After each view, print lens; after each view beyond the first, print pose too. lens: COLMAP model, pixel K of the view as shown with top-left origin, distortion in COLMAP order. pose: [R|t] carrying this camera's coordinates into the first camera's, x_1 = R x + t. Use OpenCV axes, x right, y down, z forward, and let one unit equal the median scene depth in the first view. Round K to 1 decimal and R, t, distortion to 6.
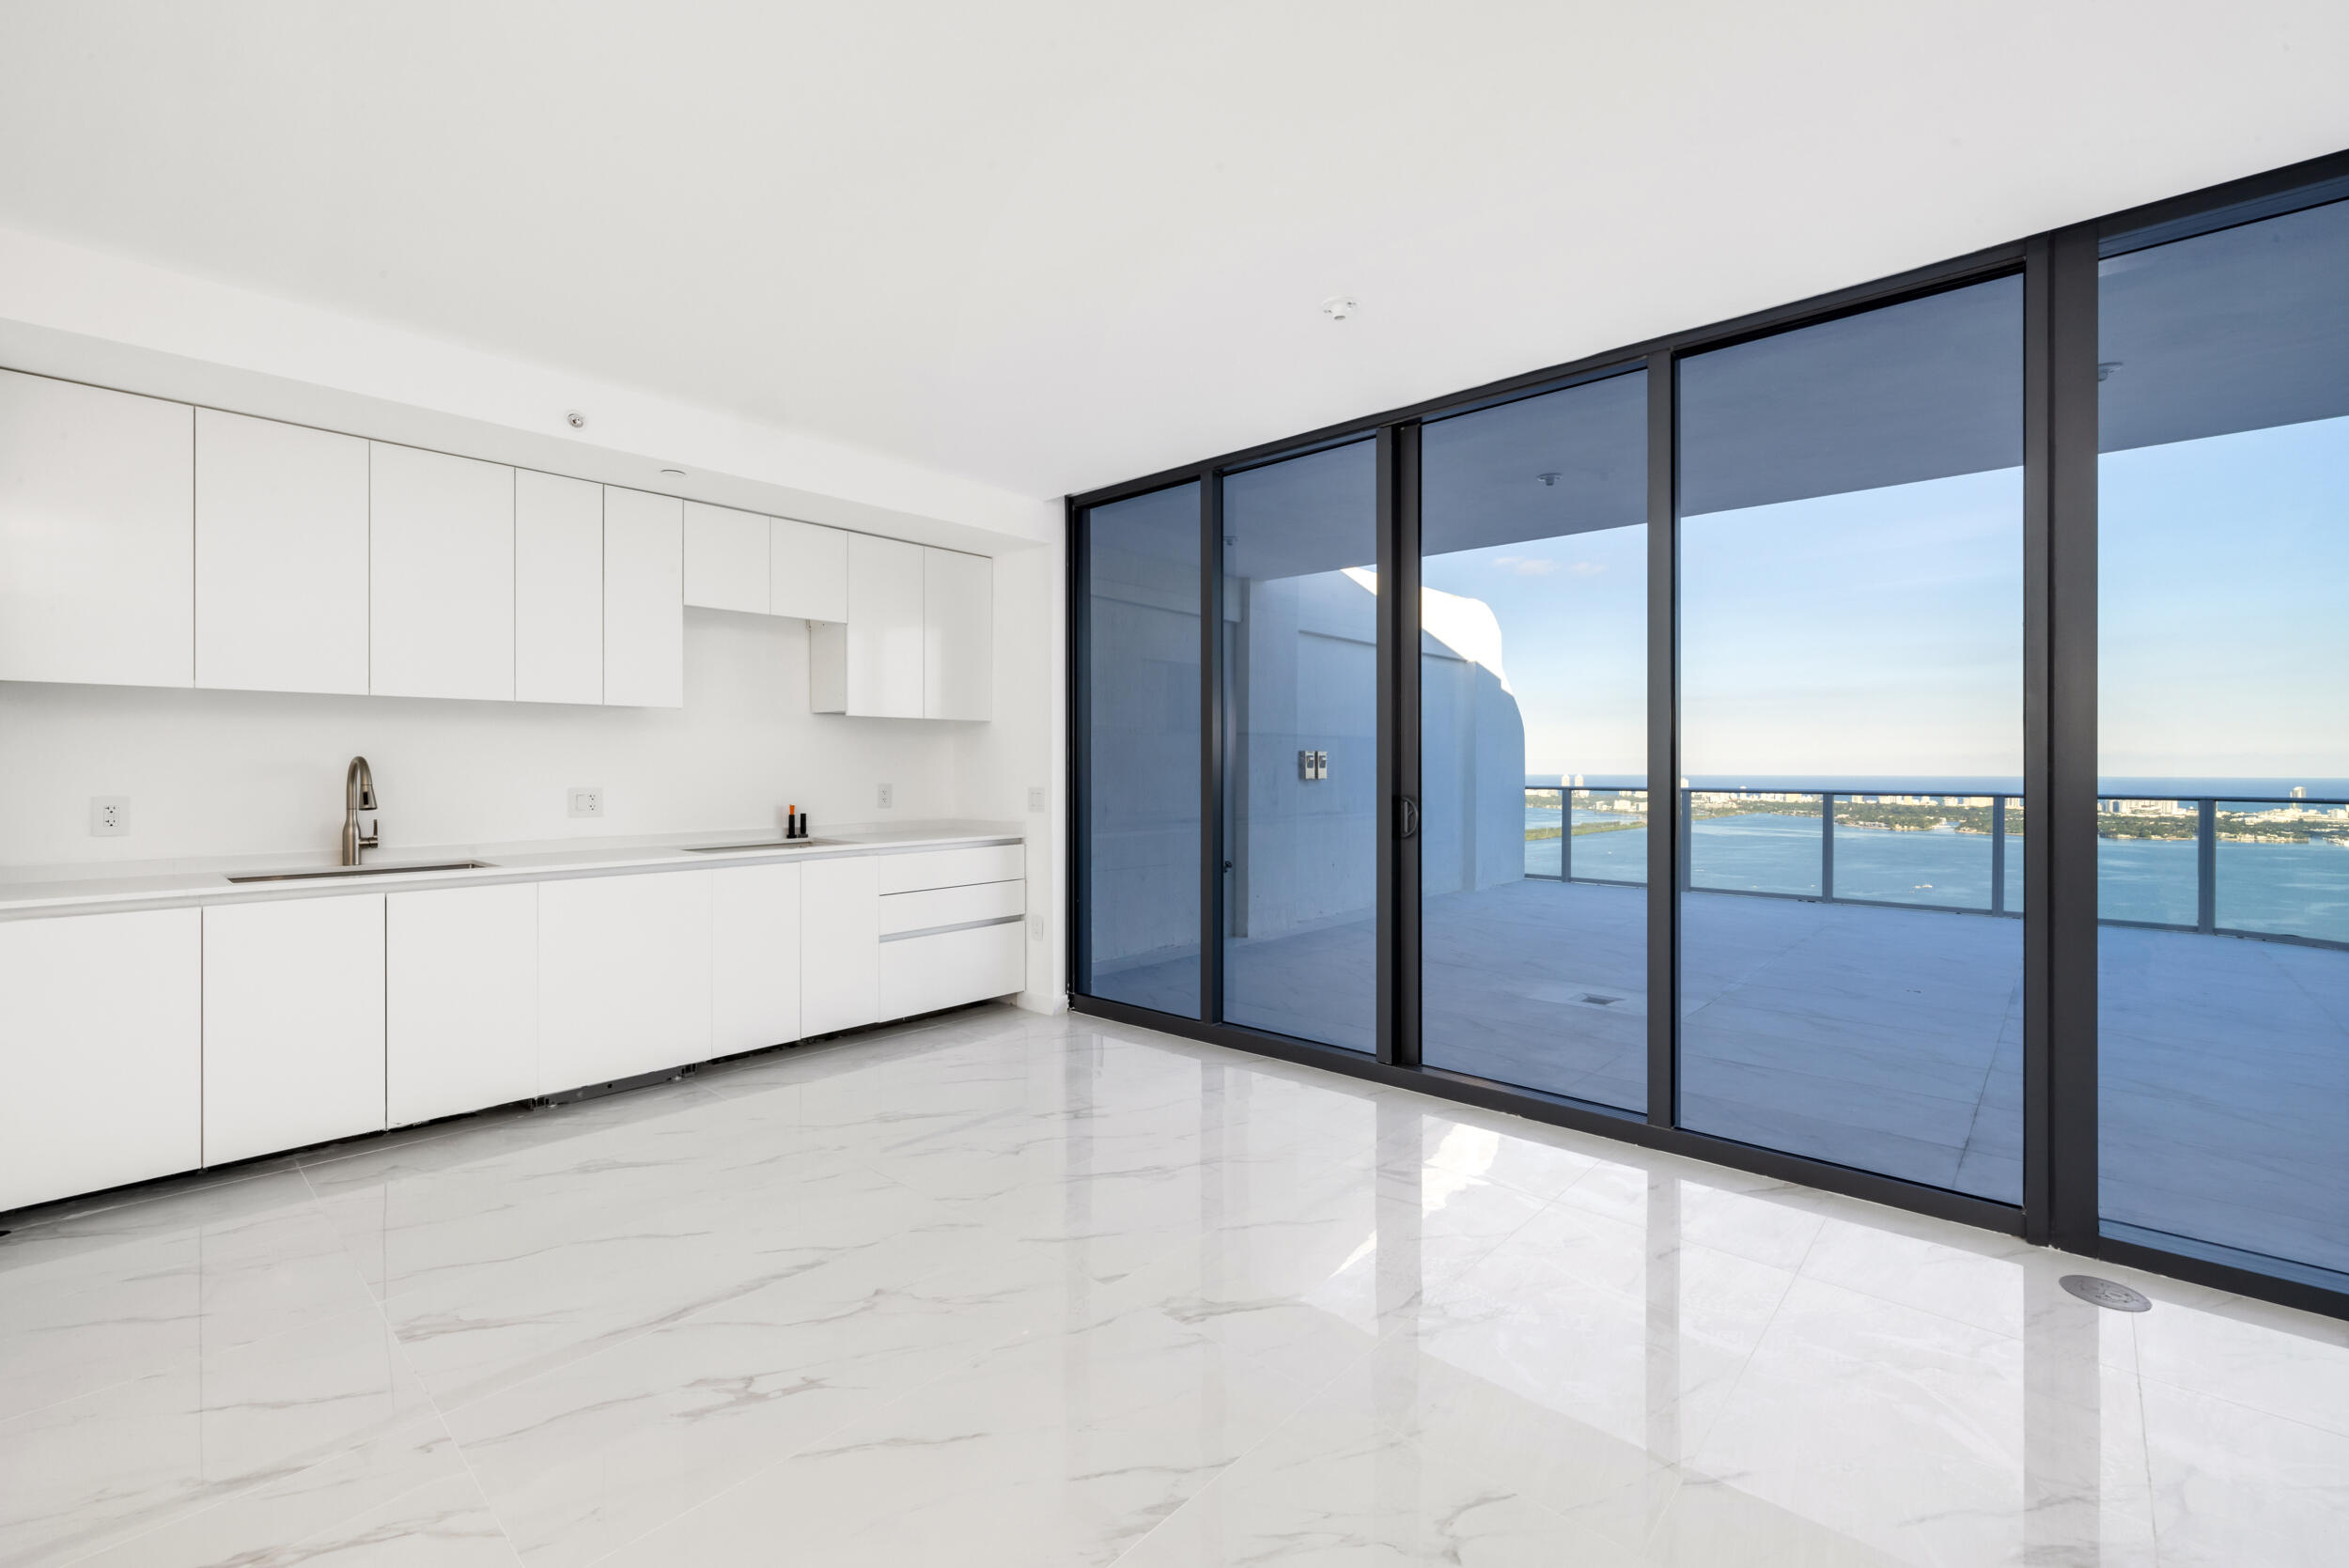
lens RADIAL K [[1003.3, 0, 1166.7], [0, 1003.3, 768.7], [0, 0, 1]] dist [0.000743, -0.000228]
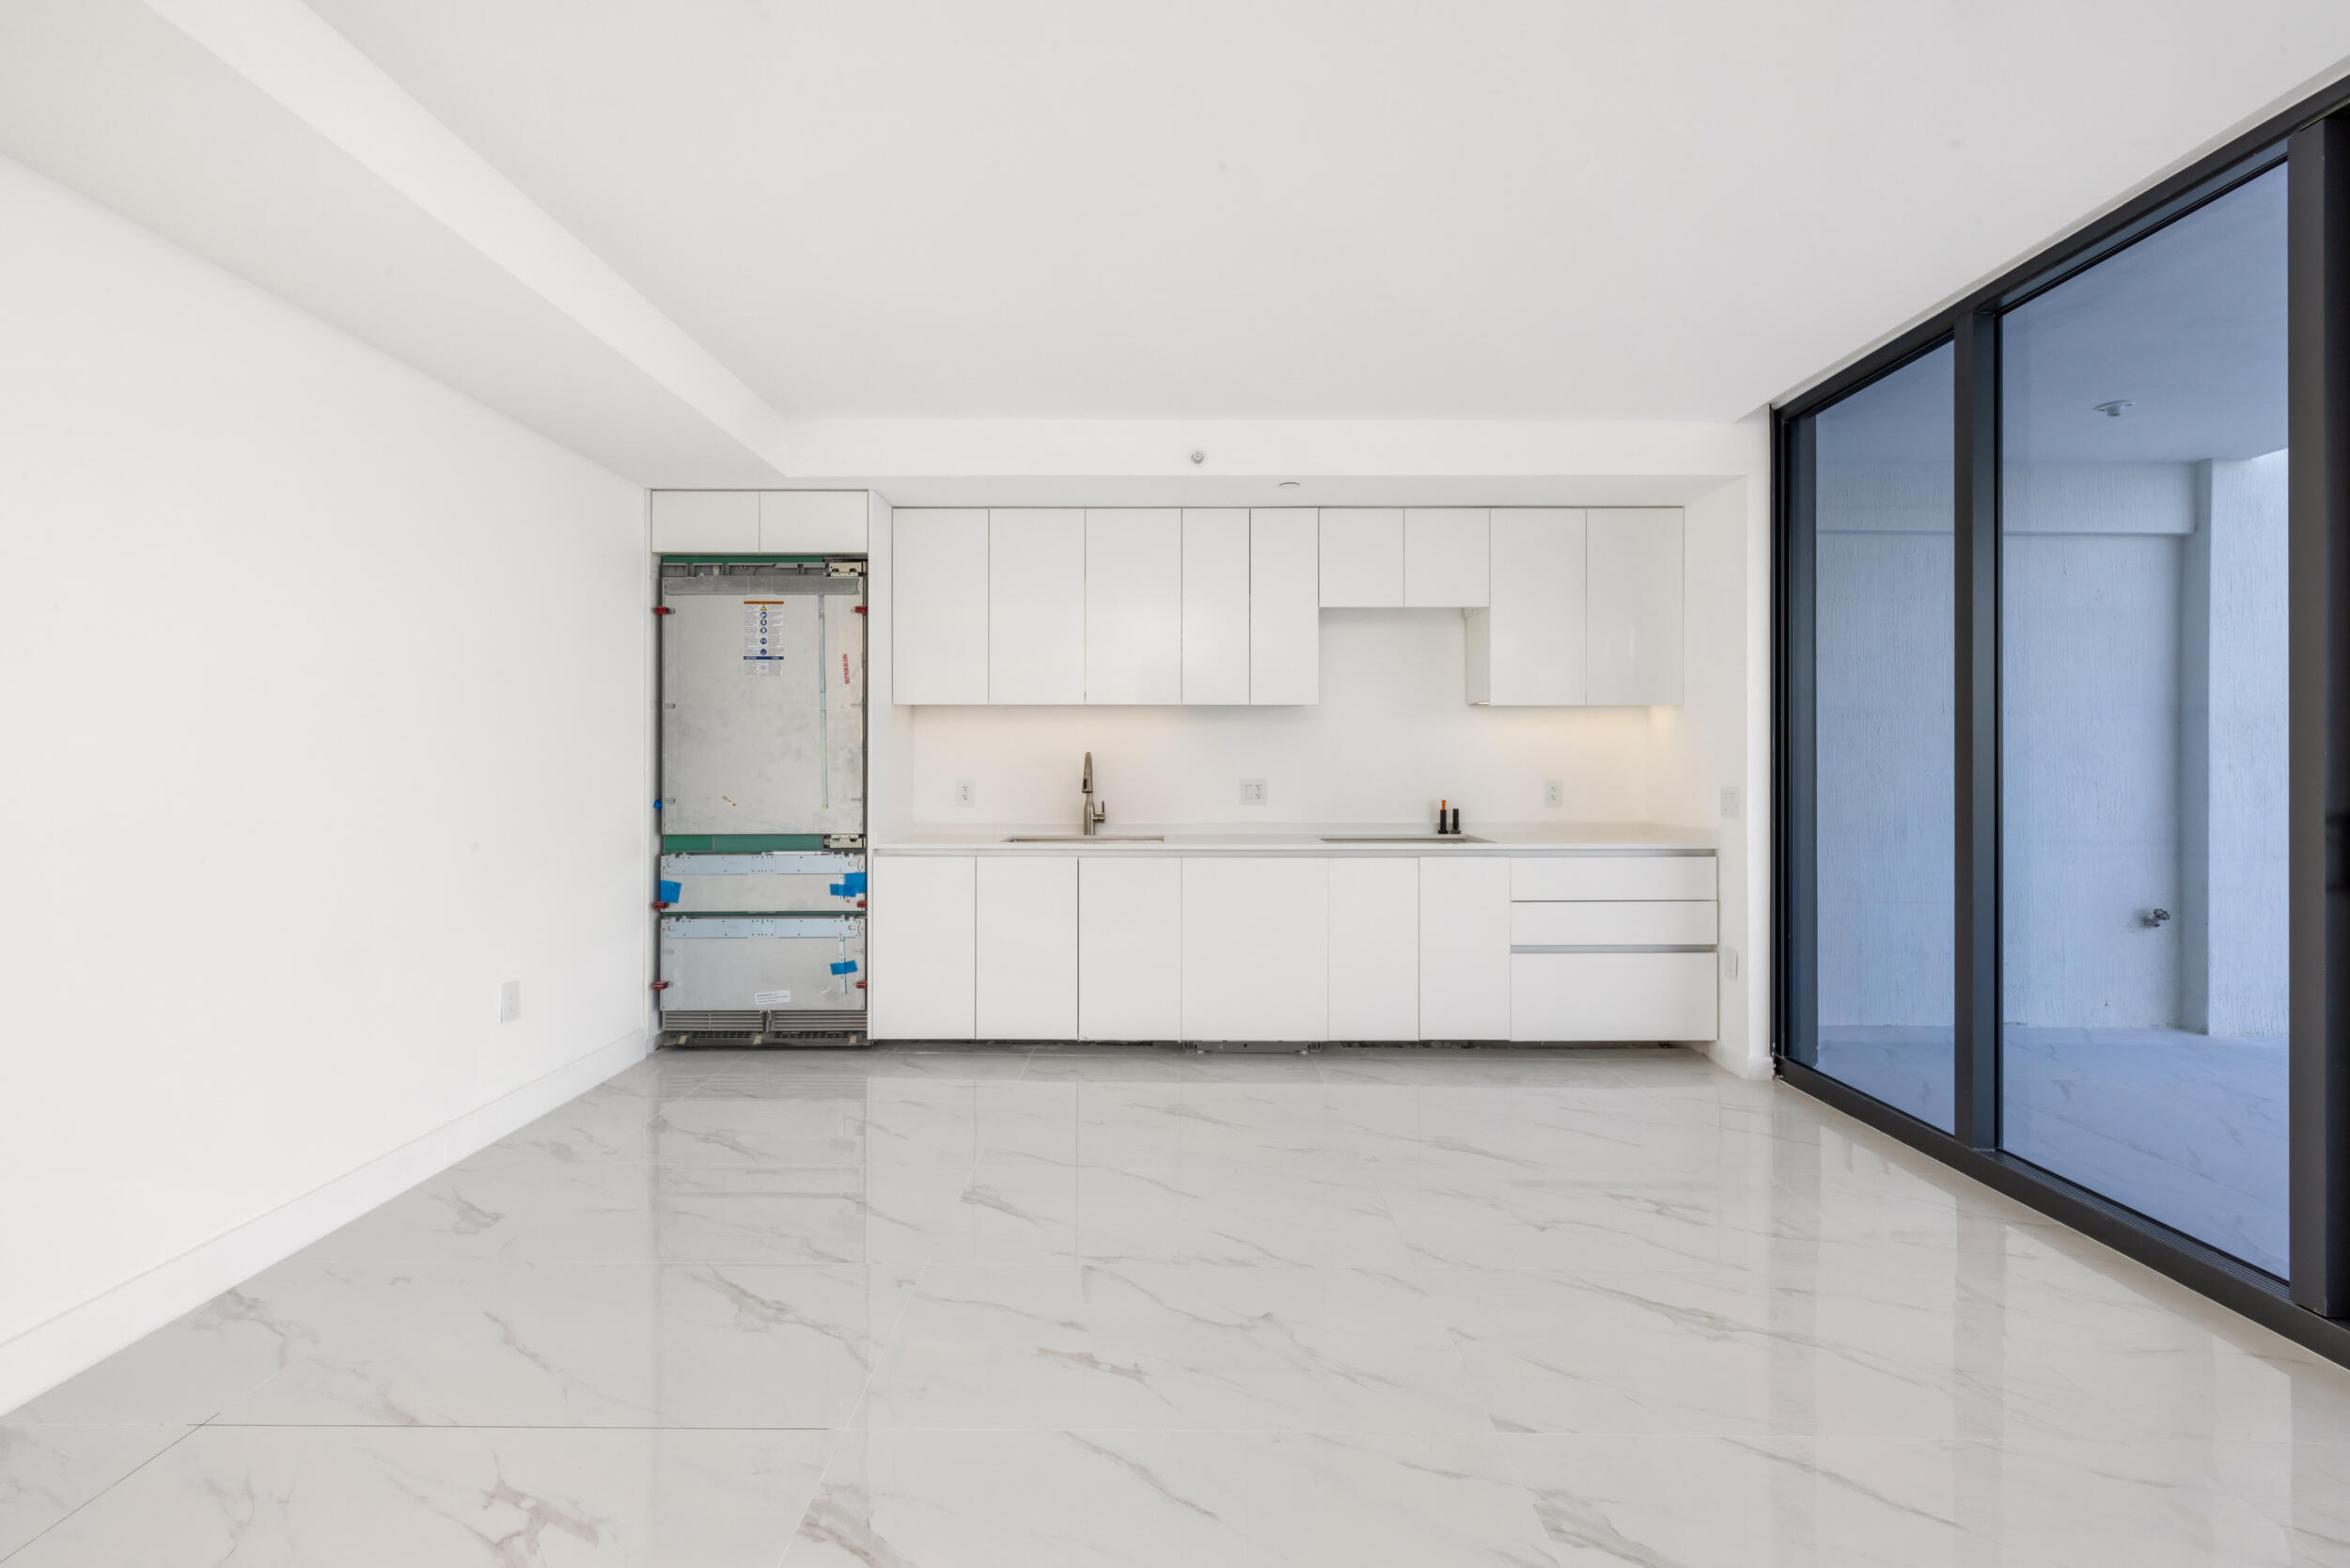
lens RADIAL K [[1003.8, 0, 1167.2], [0, 1003.8, 768.7], [0, 0, 1]] dist [0.000743, -0.000228]
pose [[0.666218, 0.006222, -0.745731, 0.180550], [-0.003204, 0.999980, 0.005481, 0.001444], [0.745750, -0.001262, 0.666224, 0.155810]]
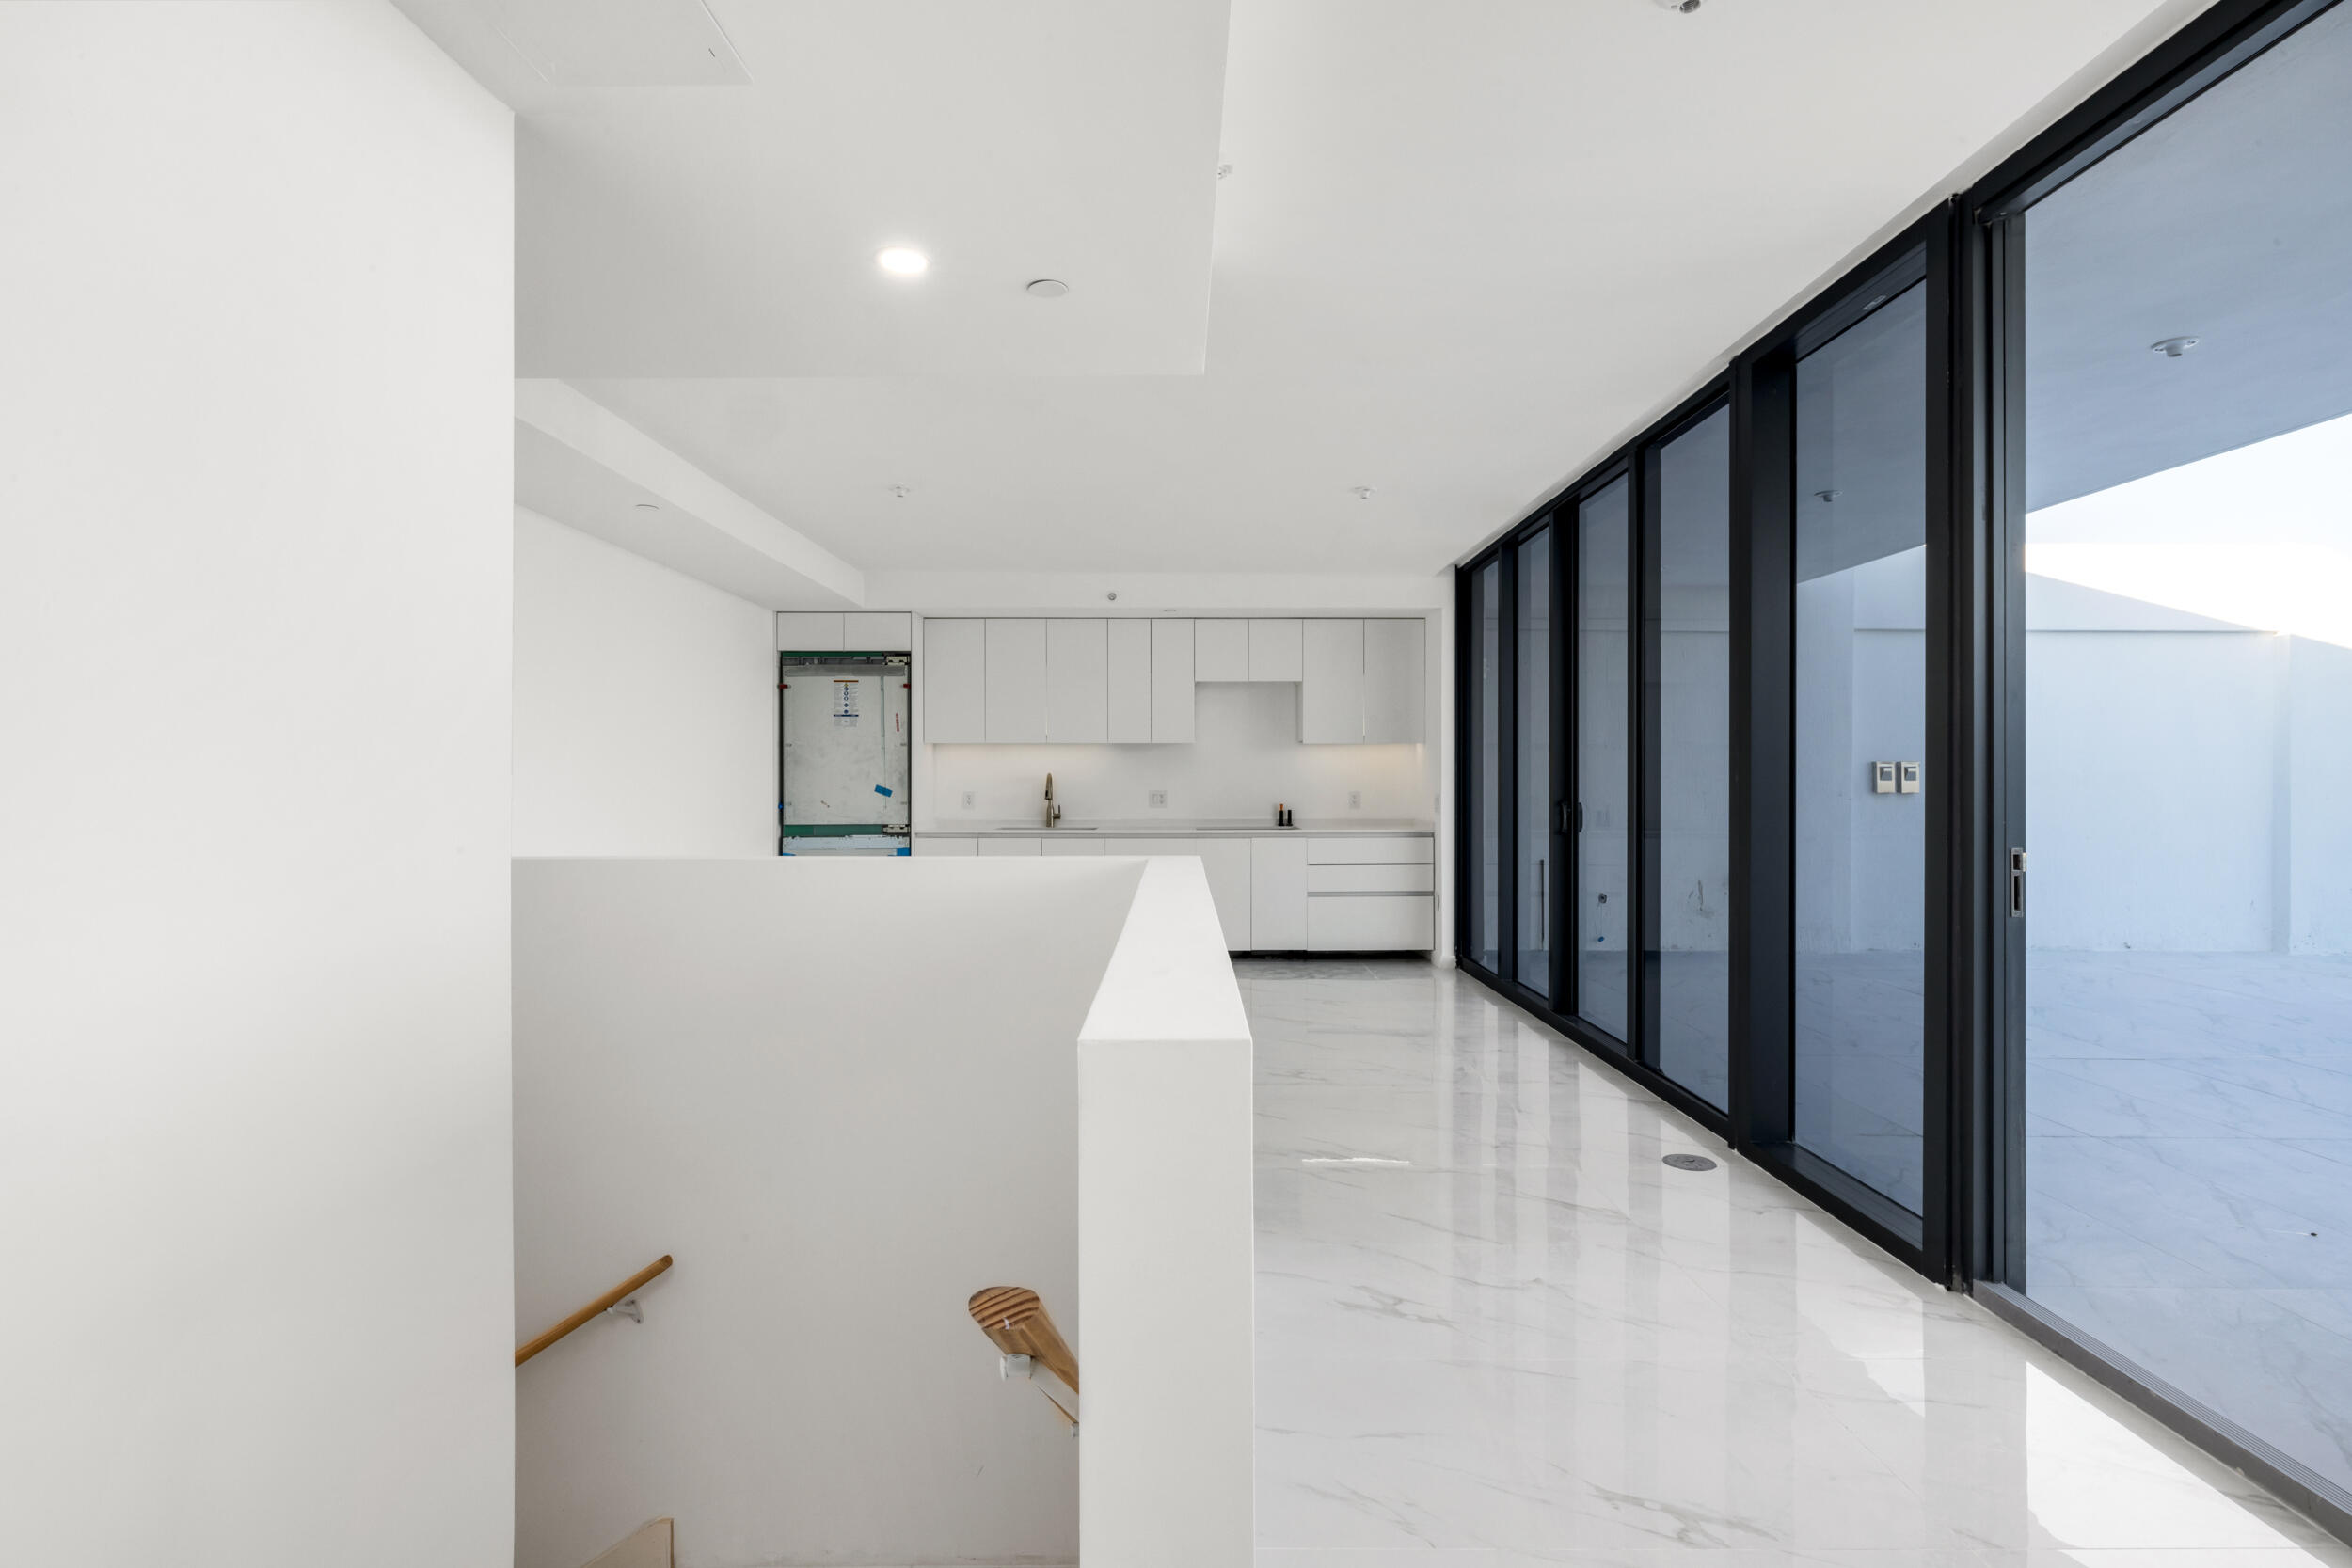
lens RADIAL K [[1136.8, 0, 1187.4], [0, 1136.8, 776.9], [0, 0, 1]] dist [-0.003071, 0.001407]
pose [[0.674331, -0.000180, -0.738429, 0.812969], [-0.001730, 0.999997, -0.001823, -0.000806], [0.738427, 0.002506, 0.674328, -0.256620]]
